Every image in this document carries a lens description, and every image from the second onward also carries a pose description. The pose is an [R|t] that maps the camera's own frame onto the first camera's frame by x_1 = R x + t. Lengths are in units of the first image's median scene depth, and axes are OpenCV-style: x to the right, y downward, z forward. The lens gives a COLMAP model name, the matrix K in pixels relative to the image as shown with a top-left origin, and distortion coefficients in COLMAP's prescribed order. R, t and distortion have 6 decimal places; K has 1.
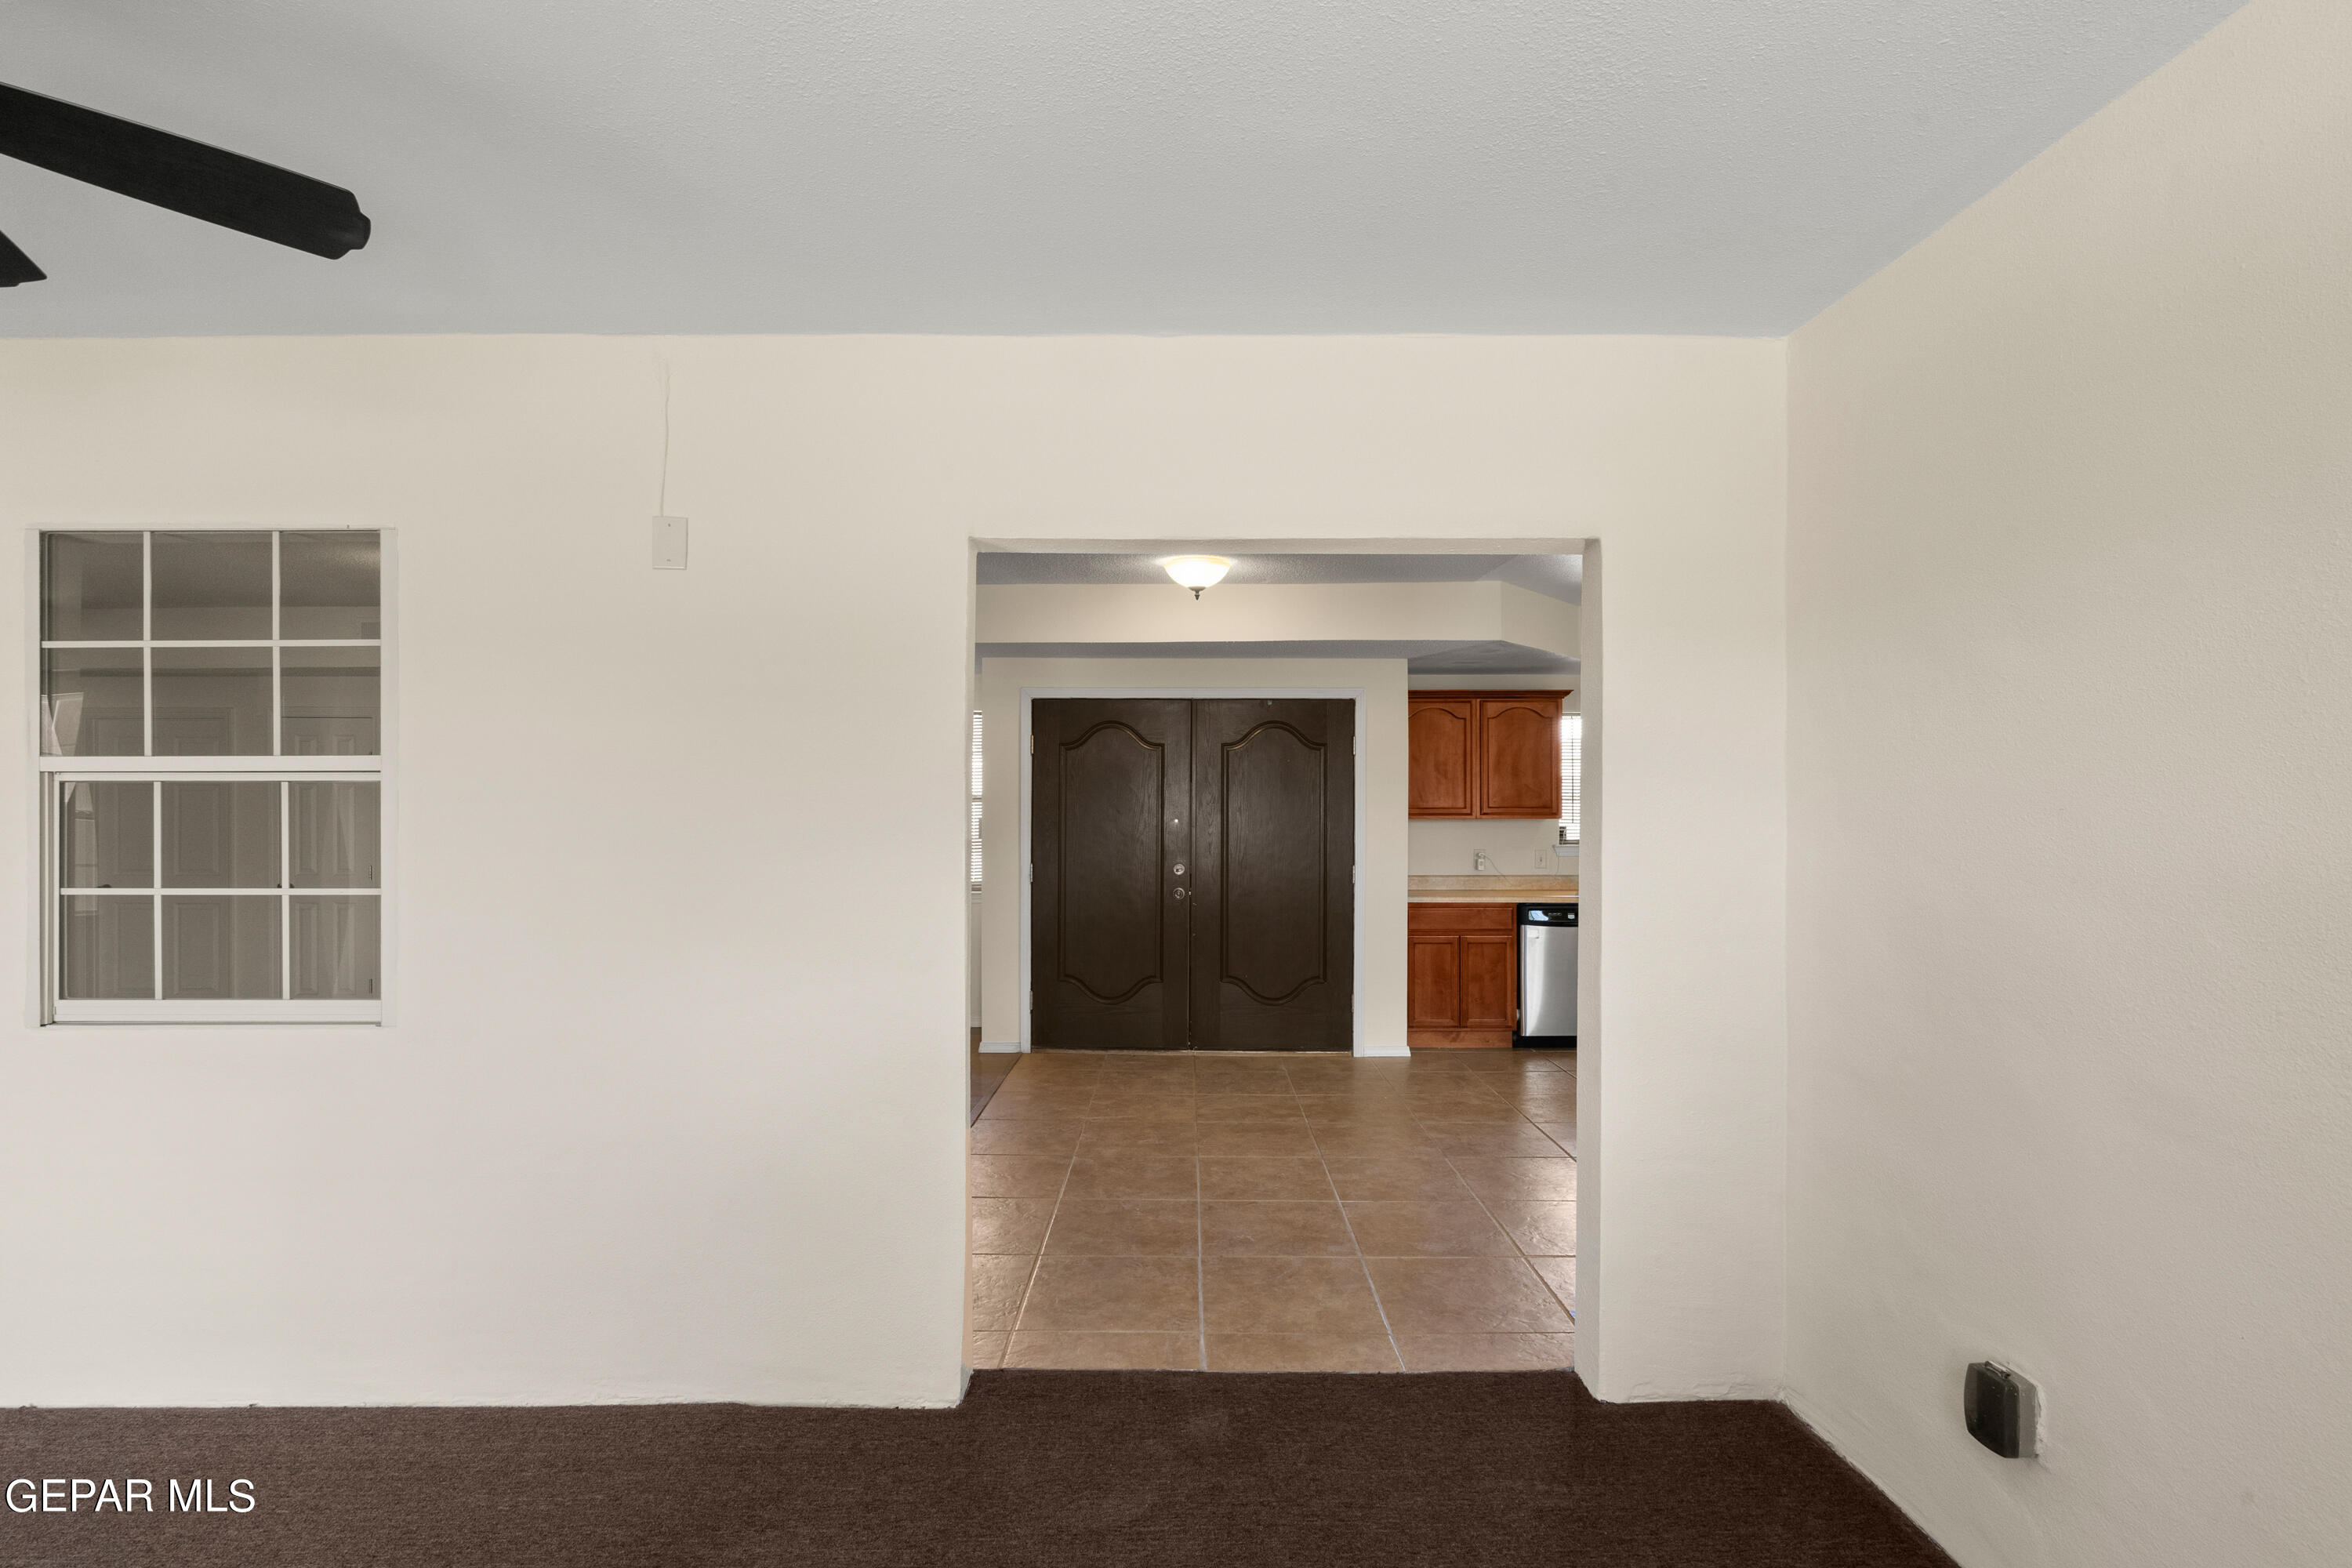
lens RADIAL K [[1087.8, 0, 1174.9], [0, 1087.8, 824.4], [0, 0, 1]] dist [0.000047, -0.000085]
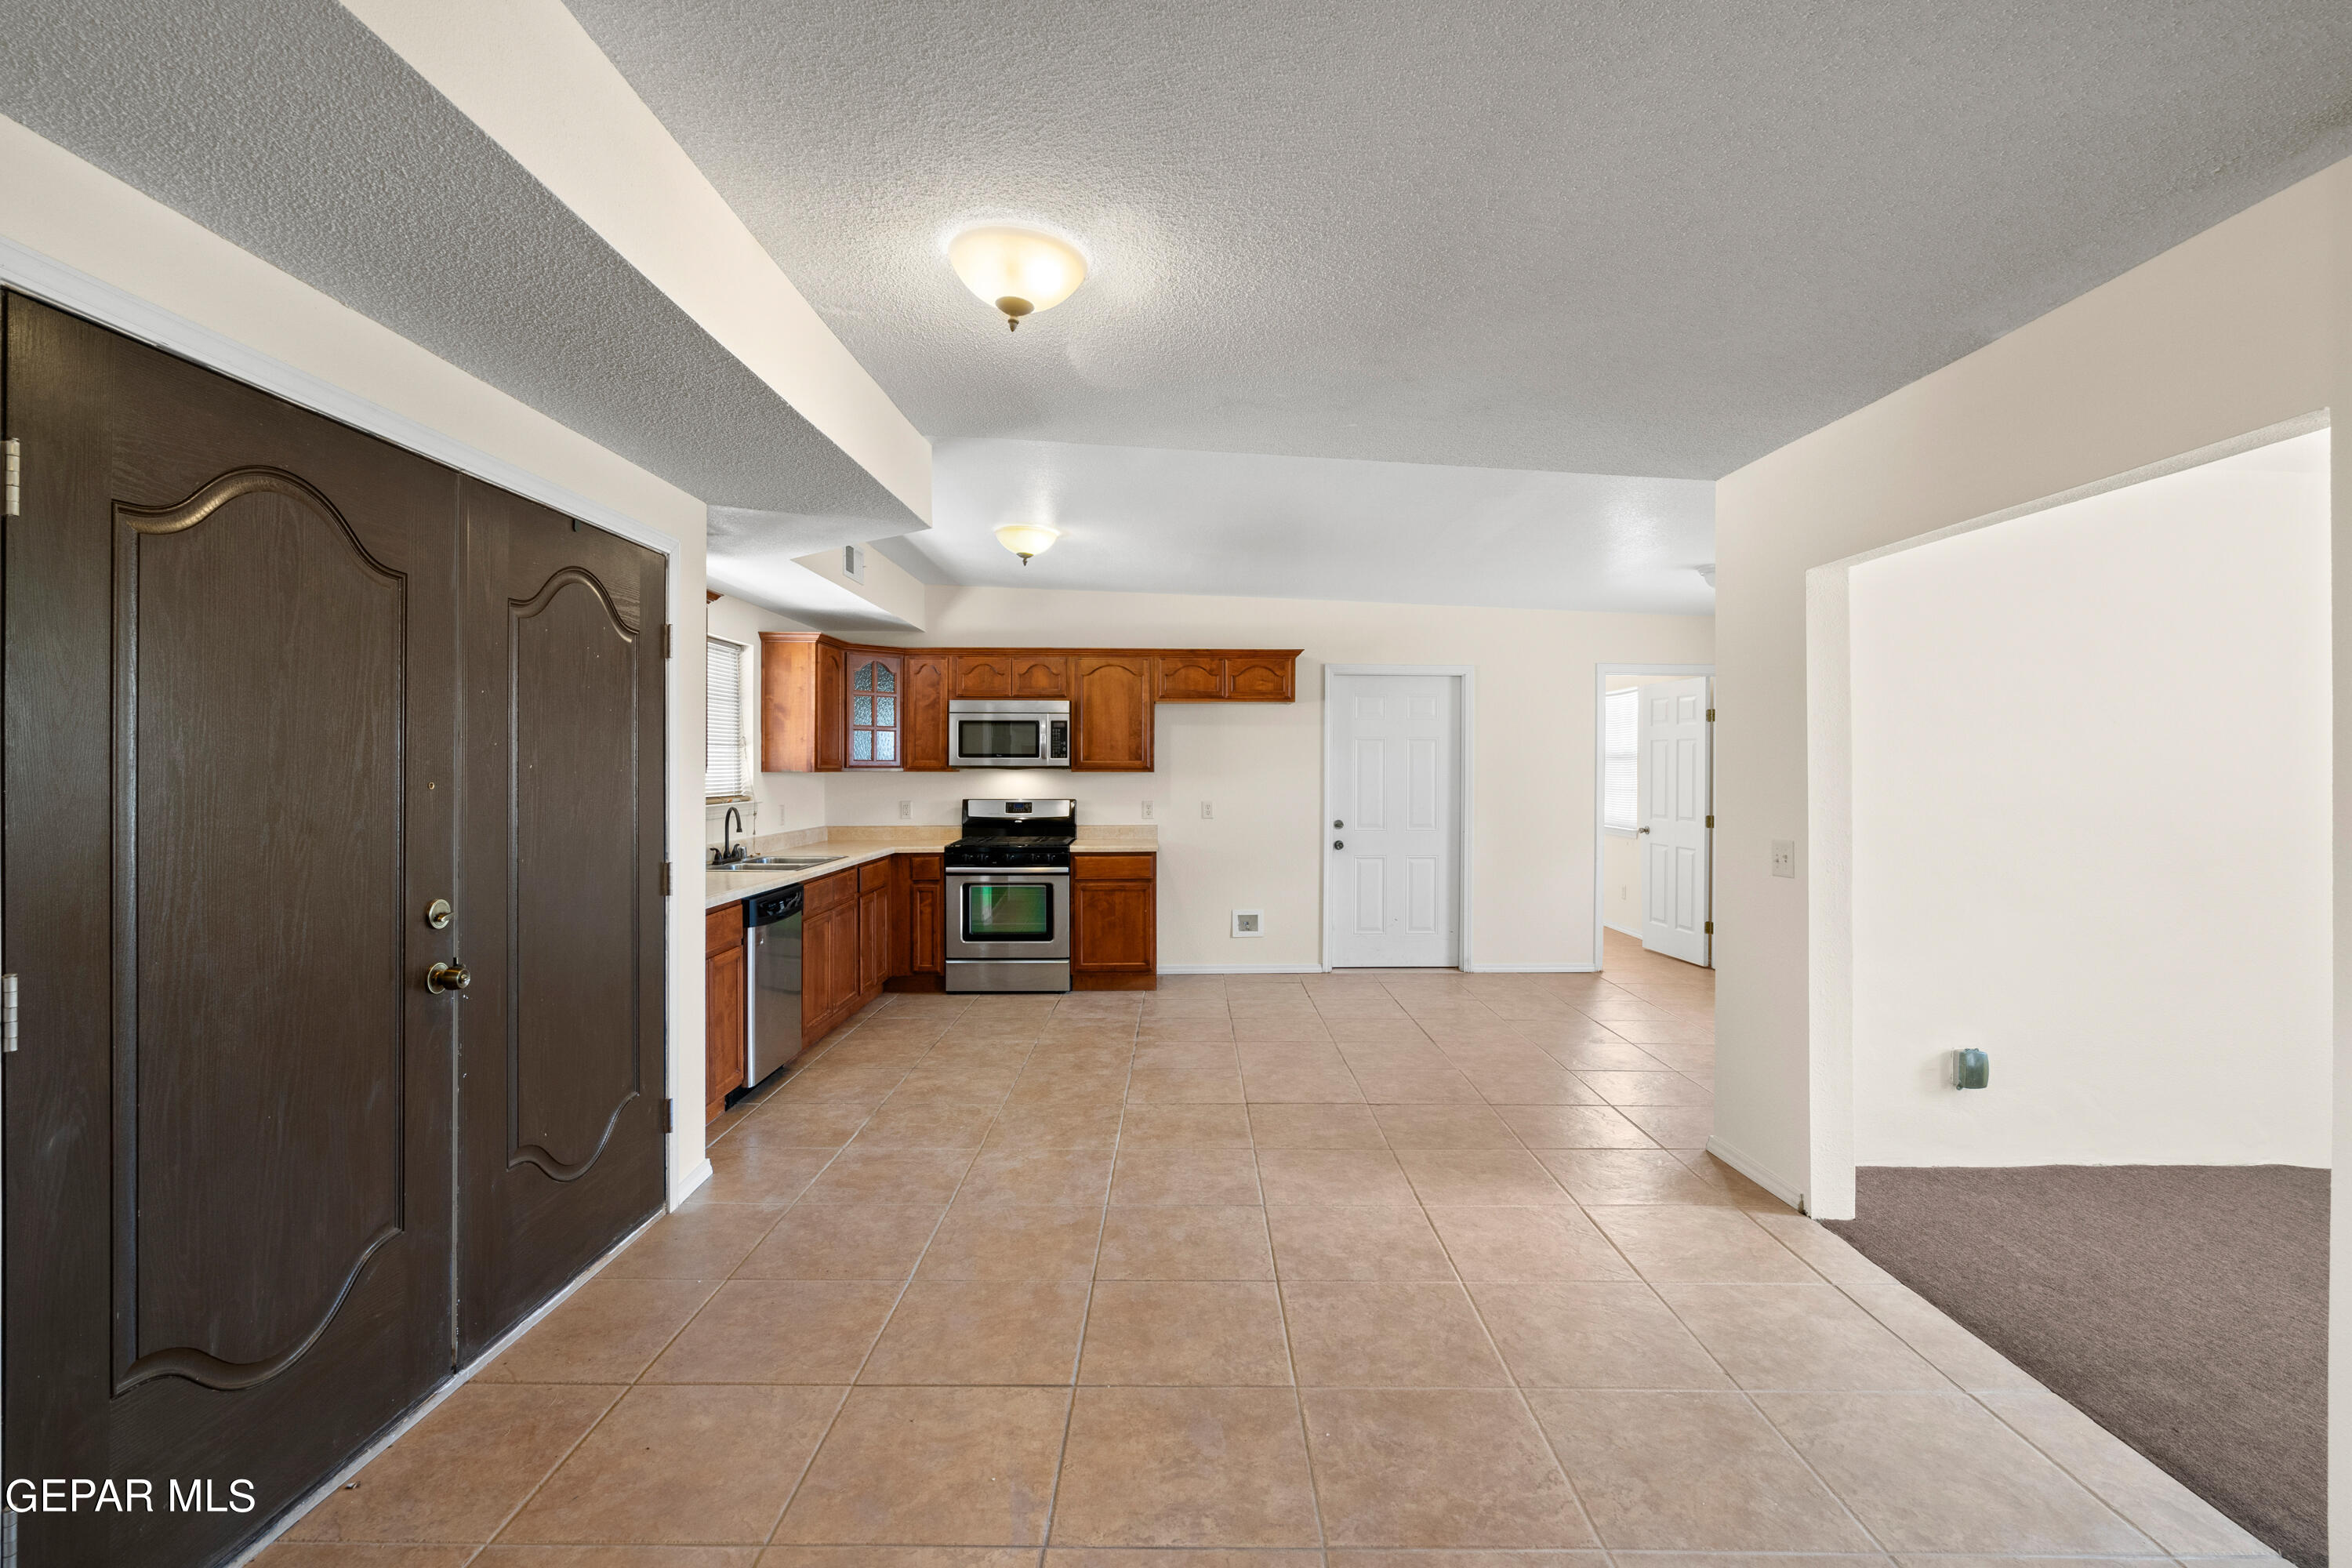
lens RADIAL K [[1078.9, 0, 1176.0], [0, 1078.9, 784.0], [0, 0, 1]] dist [0.001294, 0.000120]
pose [[-0.005464, -0.015089, 0.999871, -0.363854], [0.000958, 0.999886, 0.015095, -0.008290], [-0.999985, 0.001040, -0.005449, 0.733475]]
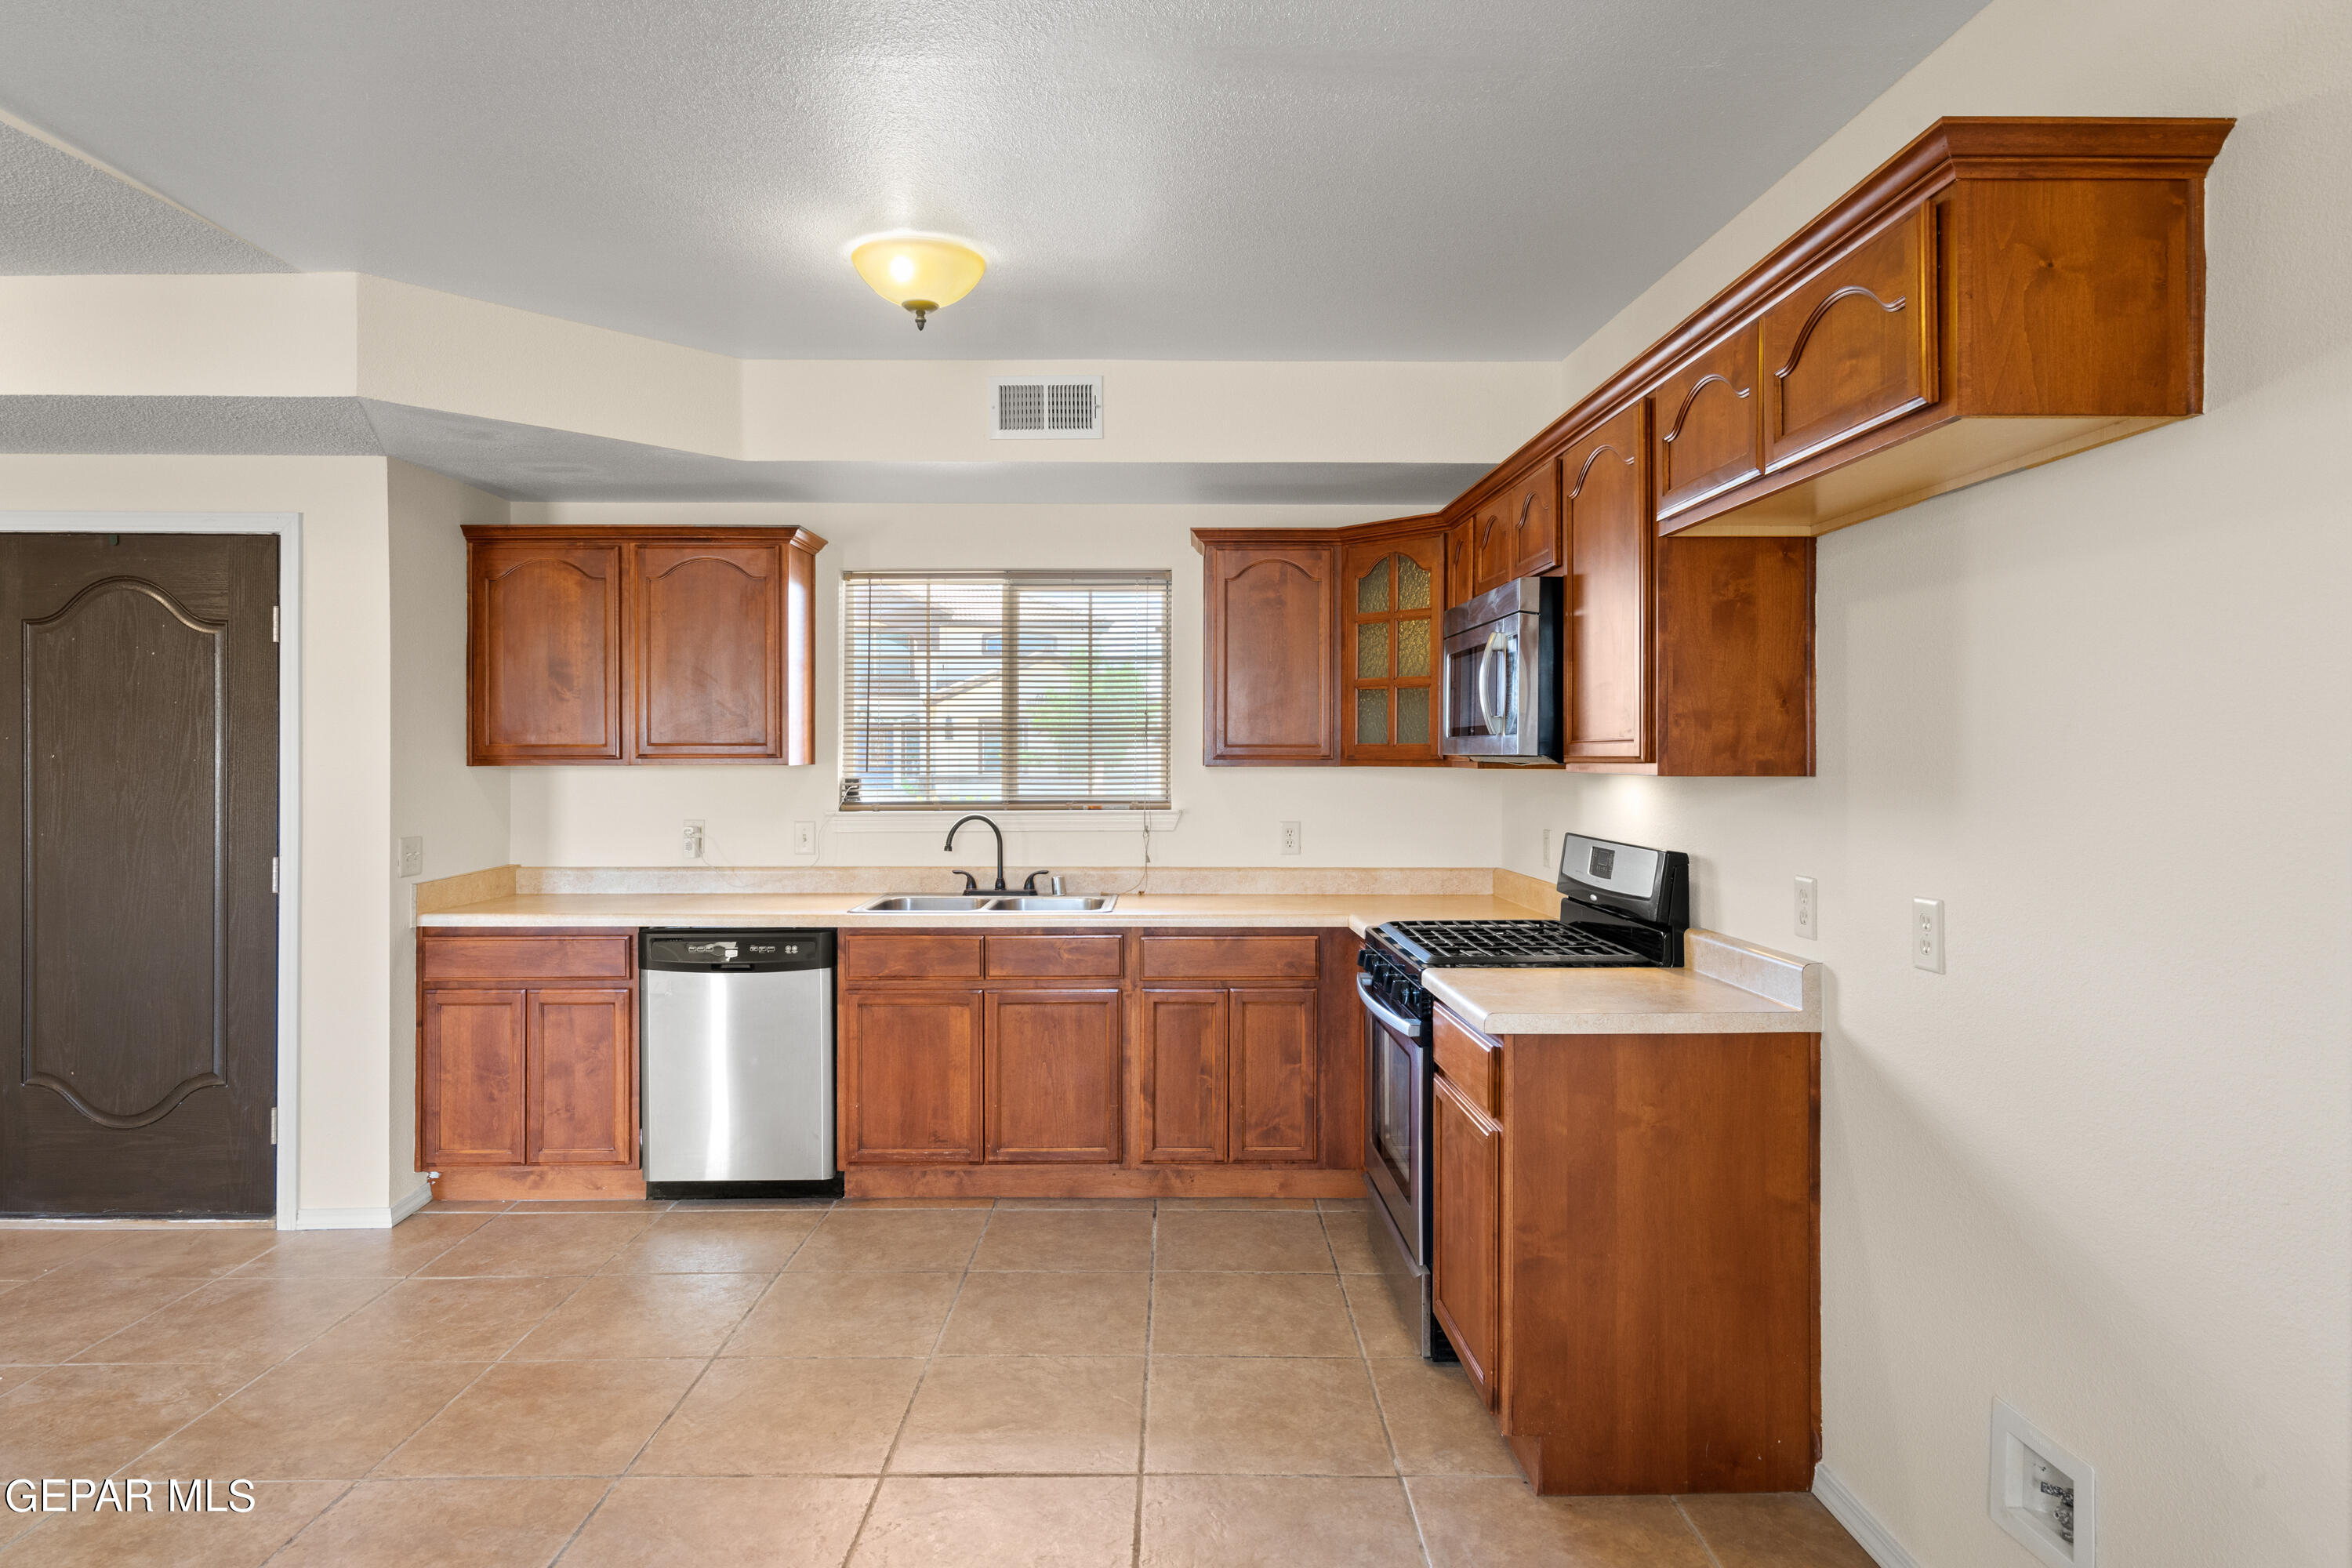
lens RADIAL K [[1317.4, 0, 1176.0], [0, 1317.4, 784.0], [0, 0, 1]] dist [0.002012, -0.000800]
pose [[0.999796, 0.001278, 0.020137, 0.565853], [-0.001639, 0.999839, 0.017887, -0.008643], [-0.020111, -0.017917, 0.999637, 0.363817]]
